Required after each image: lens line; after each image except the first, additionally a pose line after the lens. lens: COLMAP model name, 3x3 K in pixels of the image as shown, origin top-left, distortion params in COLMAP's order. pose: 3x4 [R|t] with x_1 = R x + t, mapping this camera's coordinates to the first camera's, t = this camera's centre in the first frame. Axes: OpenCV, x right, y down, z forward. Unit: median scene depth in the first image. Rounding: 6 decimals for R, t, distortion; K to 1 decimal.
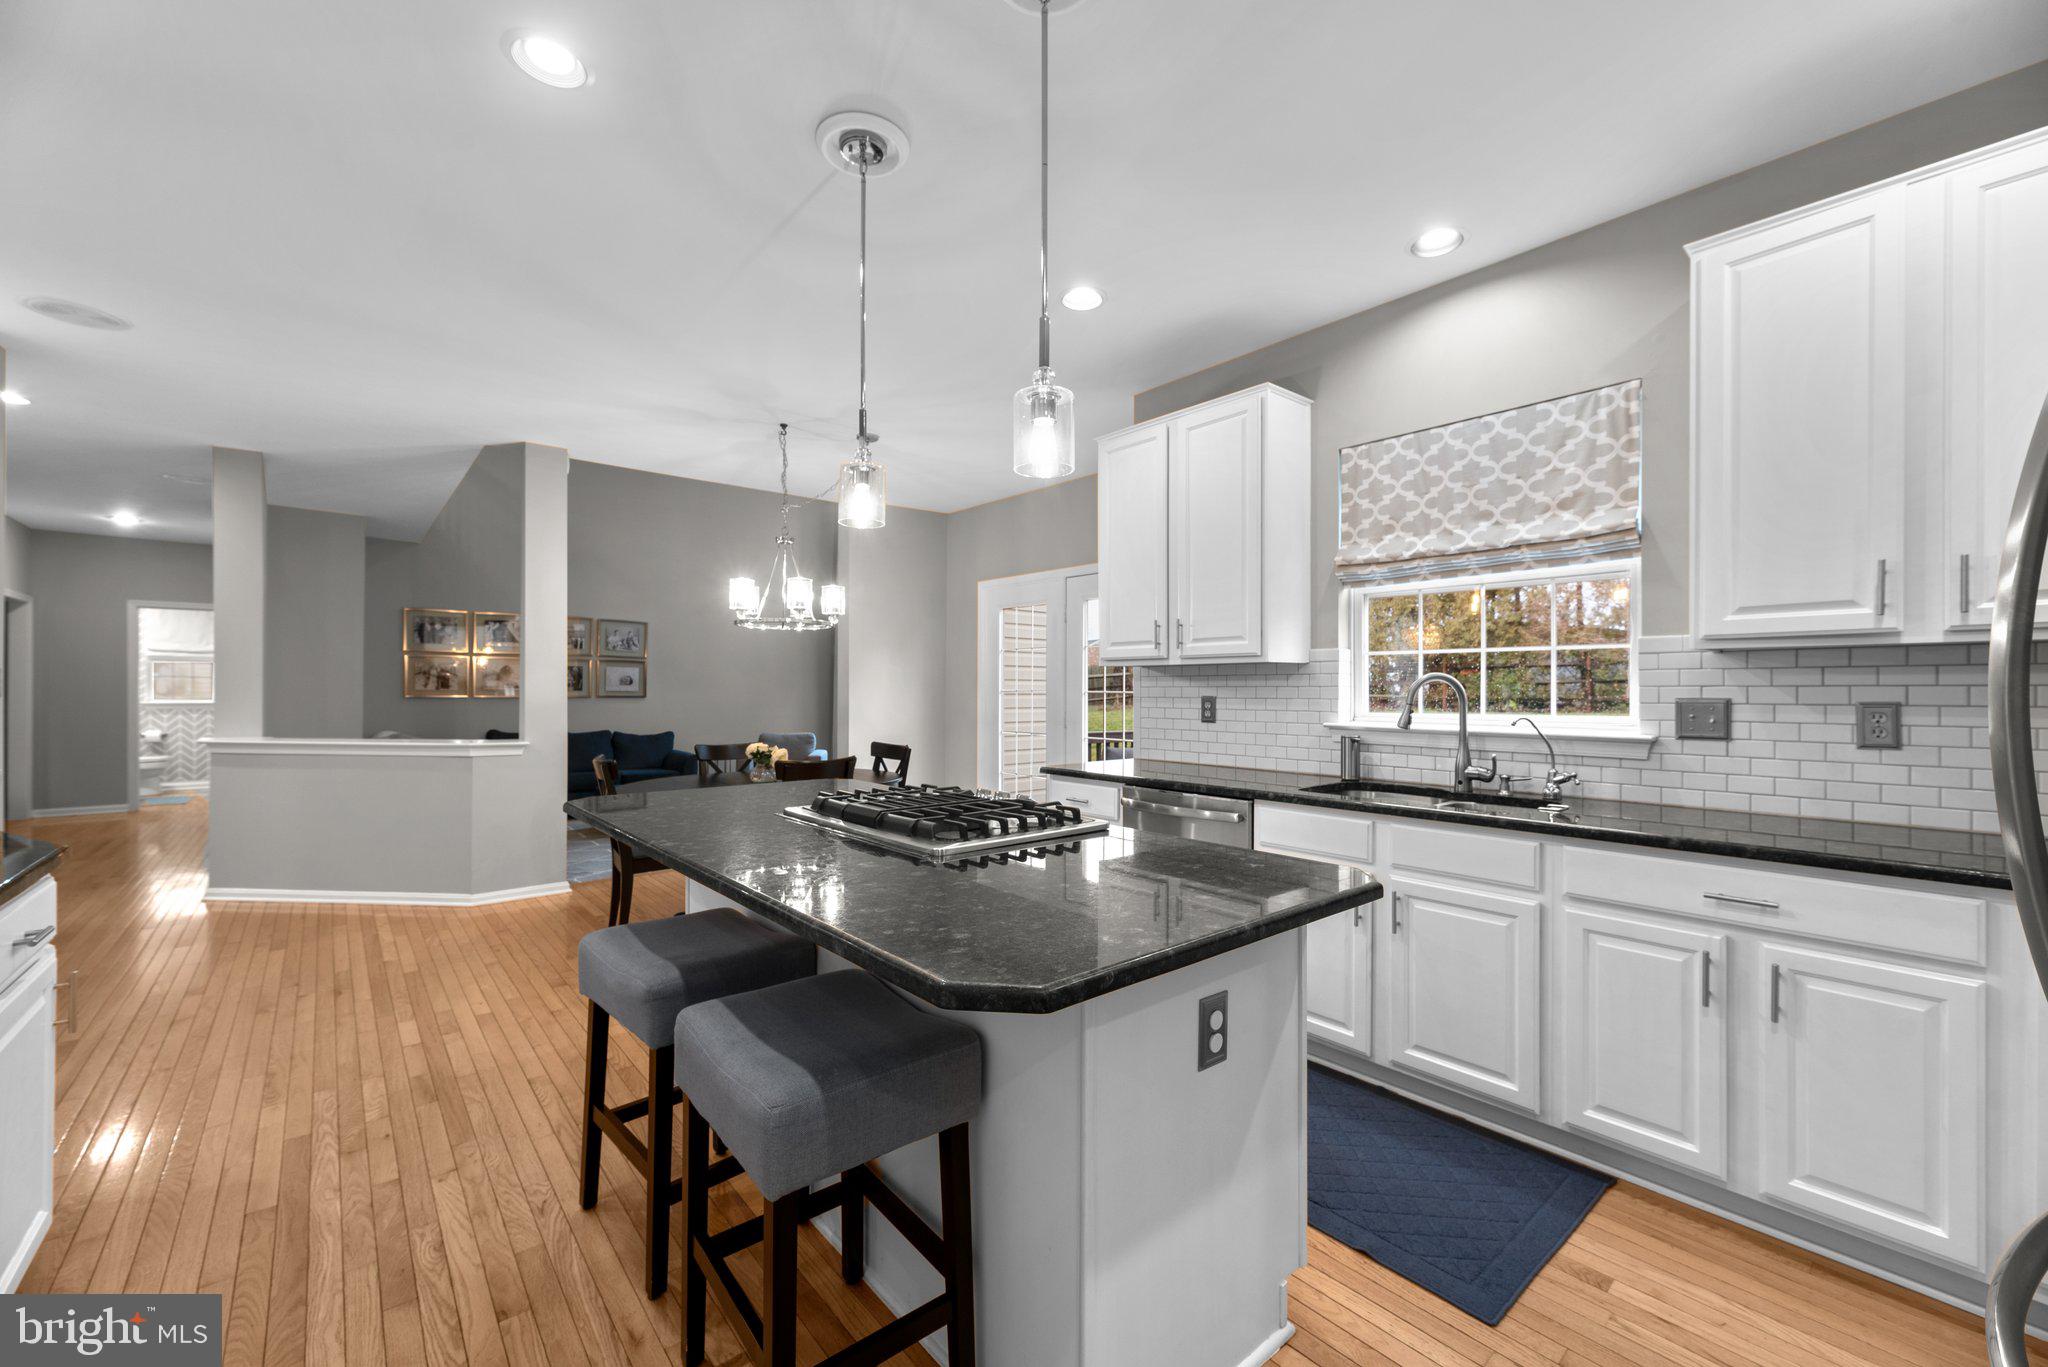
lens RADIAL K [[823.4, 0, 1032.9], [0, 823.4, 678.1], [0, 0, 1]] dist [-0.000058, -0.000443]
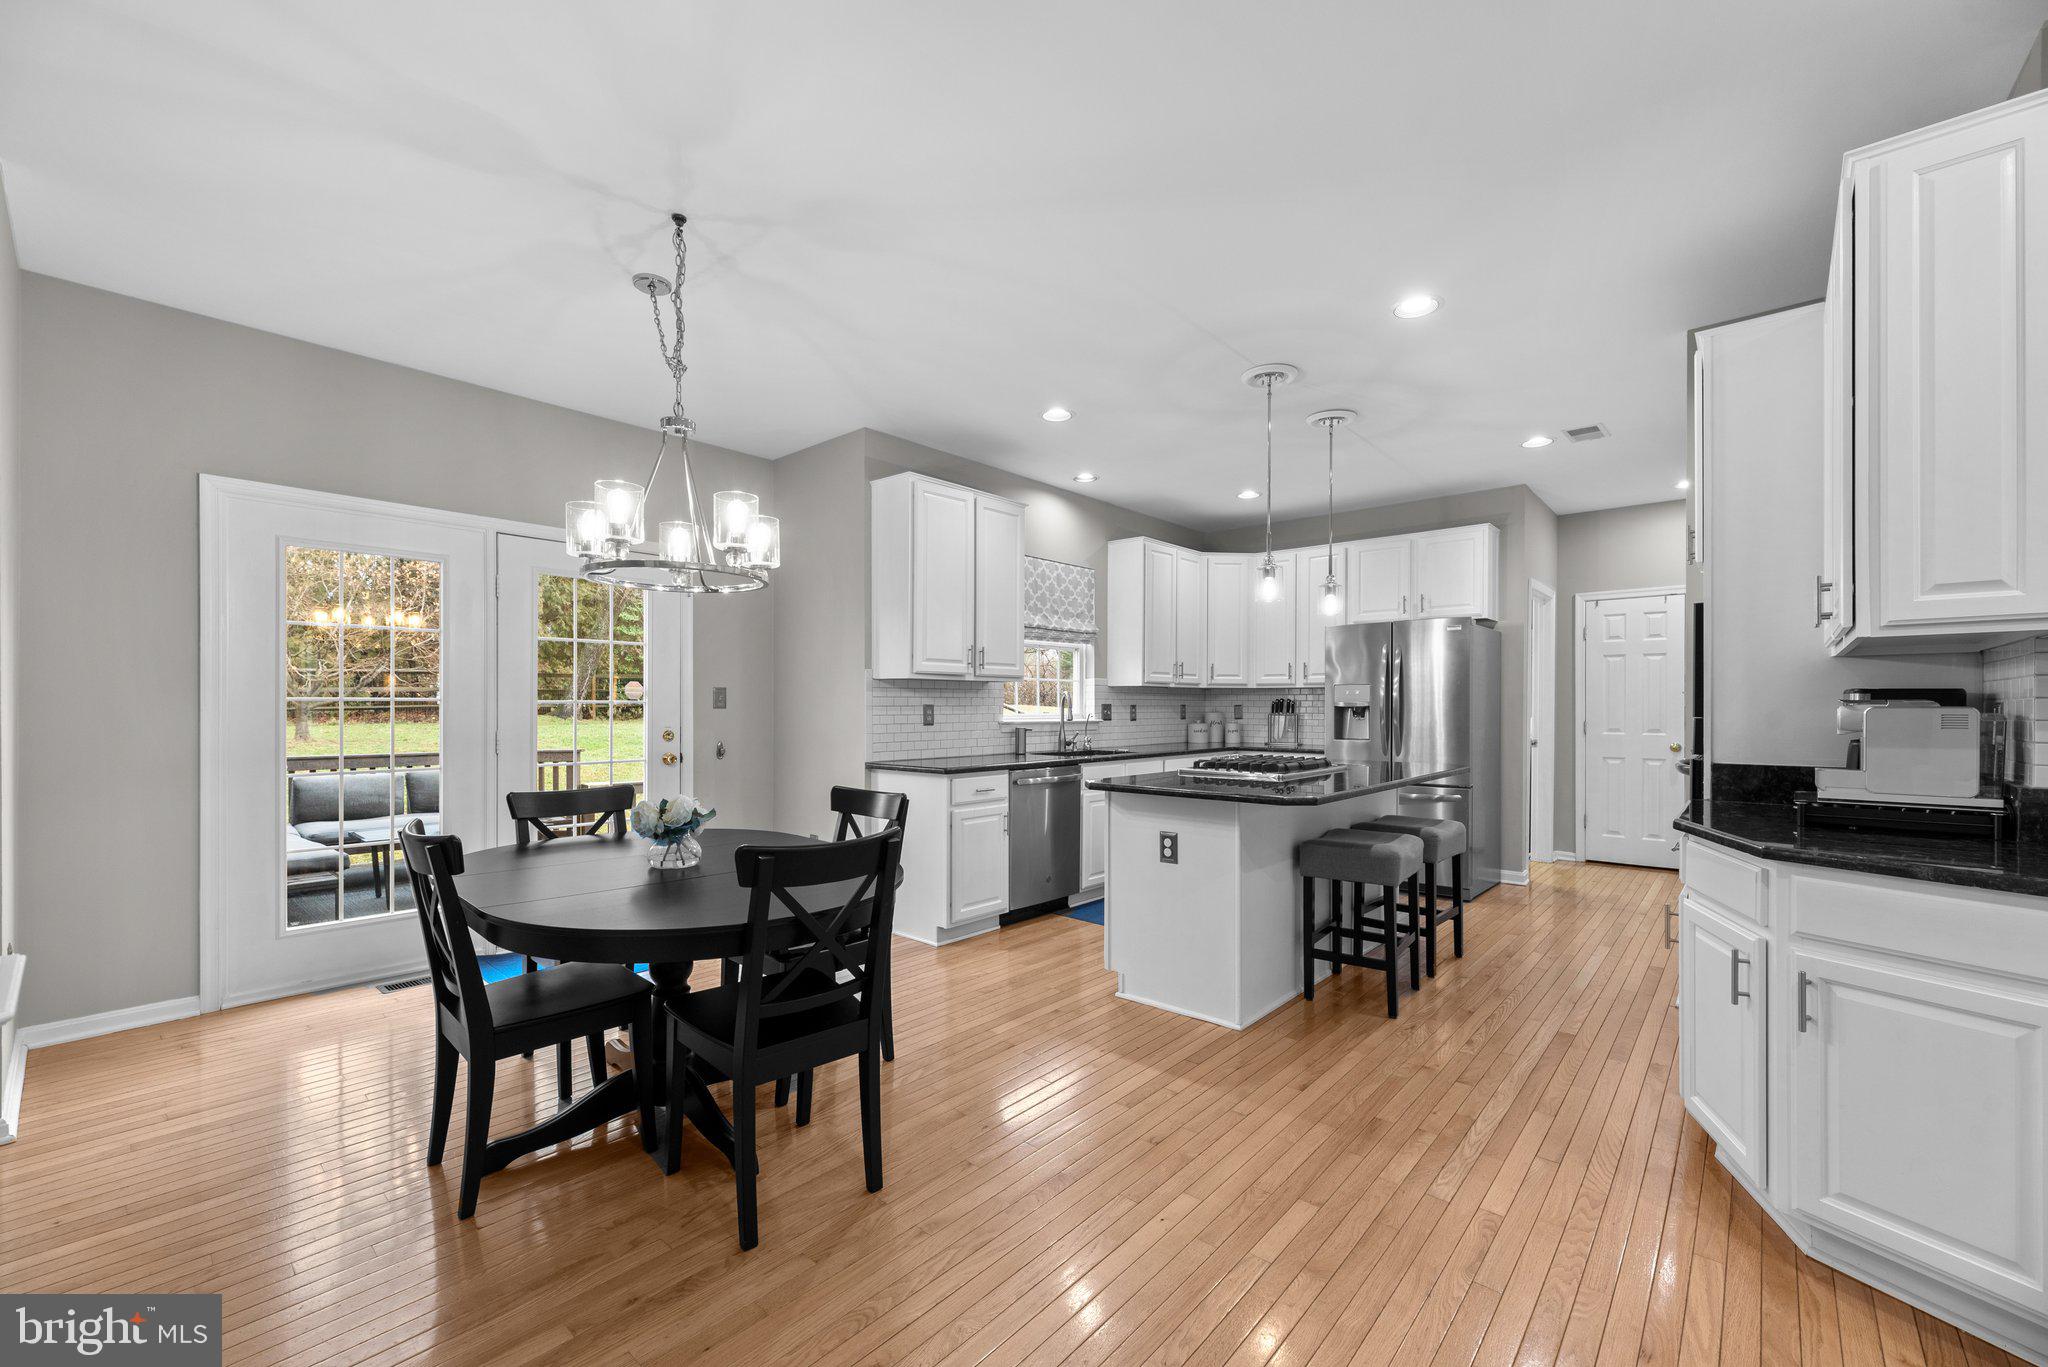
lens RADIAL K [[823.4, 0, 1020.3], [0, 823.4, 691.9], [0, 0, 1]] dist [-0.000058, -0.000443]
pose [[-0.124009, 0.003650, 0.992274, -1.388726], [-0.022671, 0.999722, -0.006511, 0.008963], [-0.992022, -0.023304, -0.123892, 1.304268]]
